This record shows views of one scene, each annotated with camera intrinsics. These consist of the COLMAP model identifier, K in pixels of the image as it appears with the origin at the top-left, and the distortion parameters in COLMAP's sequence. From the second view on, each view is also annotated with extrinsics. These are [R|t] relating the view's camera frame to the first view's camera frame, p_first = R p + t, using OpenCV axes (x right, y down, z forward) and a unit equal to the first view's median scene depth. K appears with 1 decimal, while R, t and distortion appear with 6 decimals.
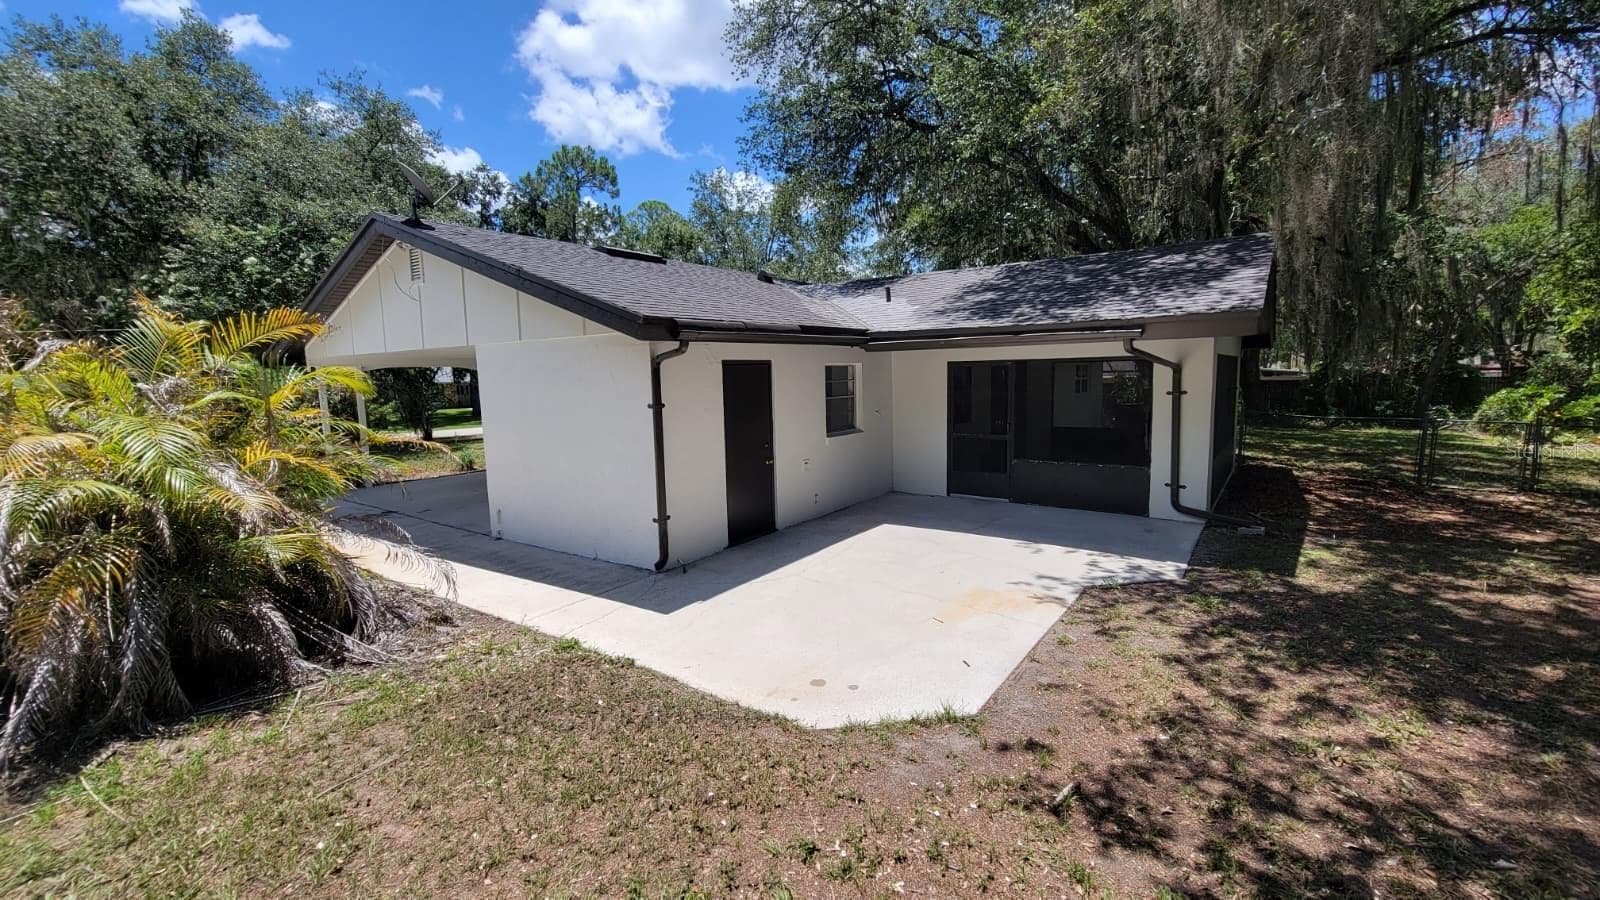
lens RADIAL K [[653.5, 0, 803.5], [0, 653.5, 449.9], [0, 0, 1]] dist [0.004589, -0.003304]
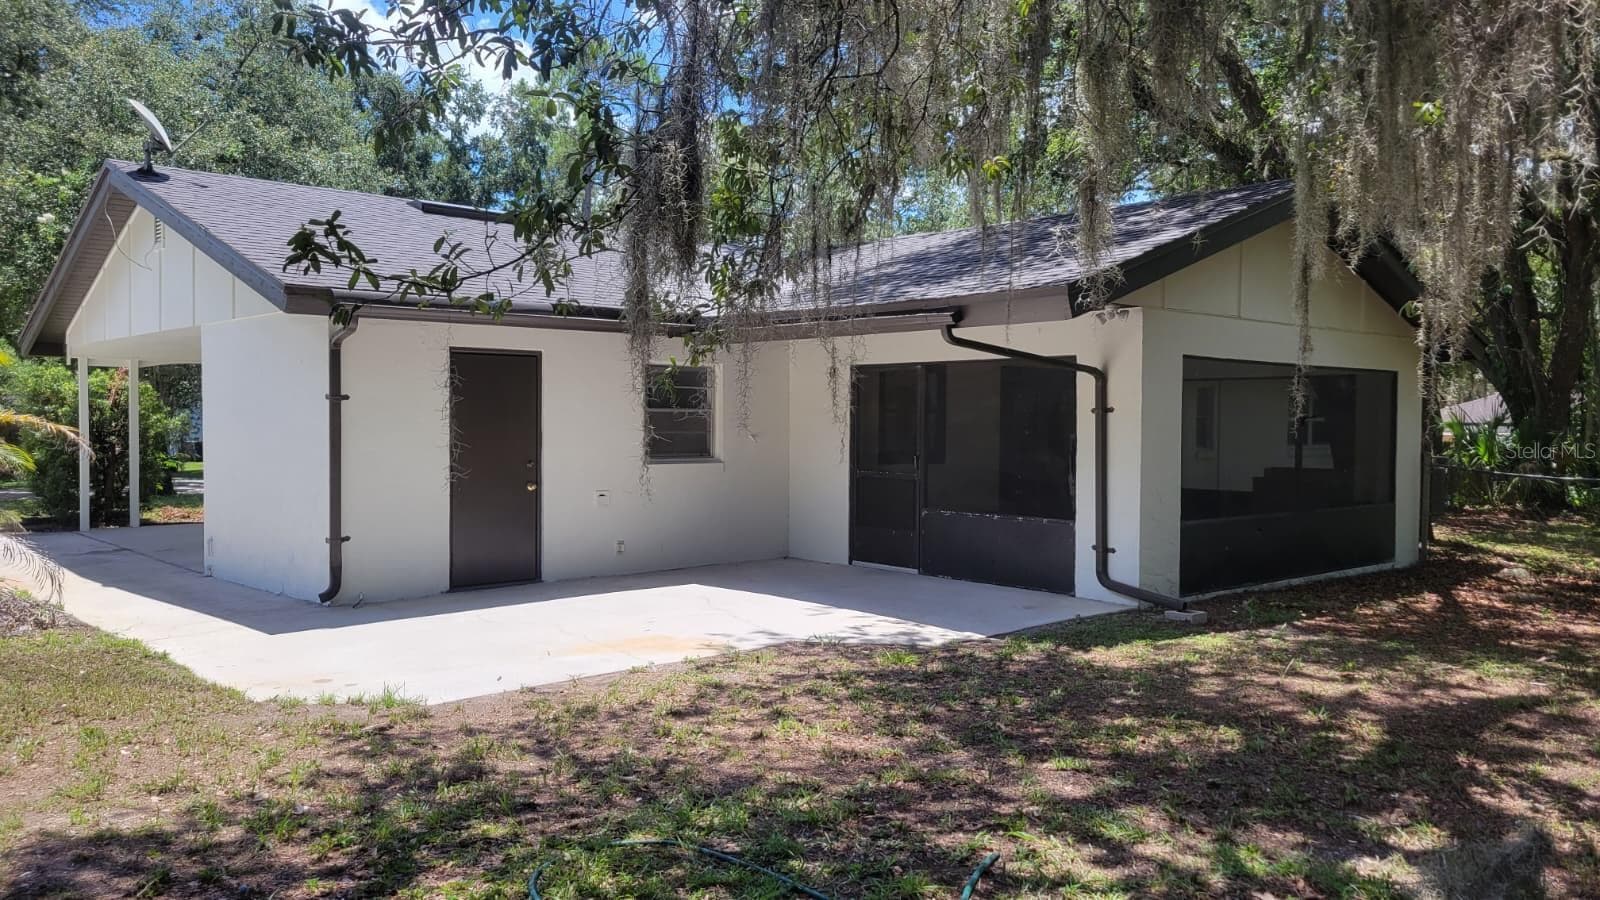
lens RADIAL K [[1199.5, 0, 803.0], [0, 1199.5, 458.8], [0, 0, 1]] dist [0.051803, -0.032146]
pose [[0.979586, 0.036135, -0.197751, 0.509557], [-0.052384, 0.995611, -0.077560, 0.074821], [0.194080, 0.086335, 0.977179, -0.272521]]
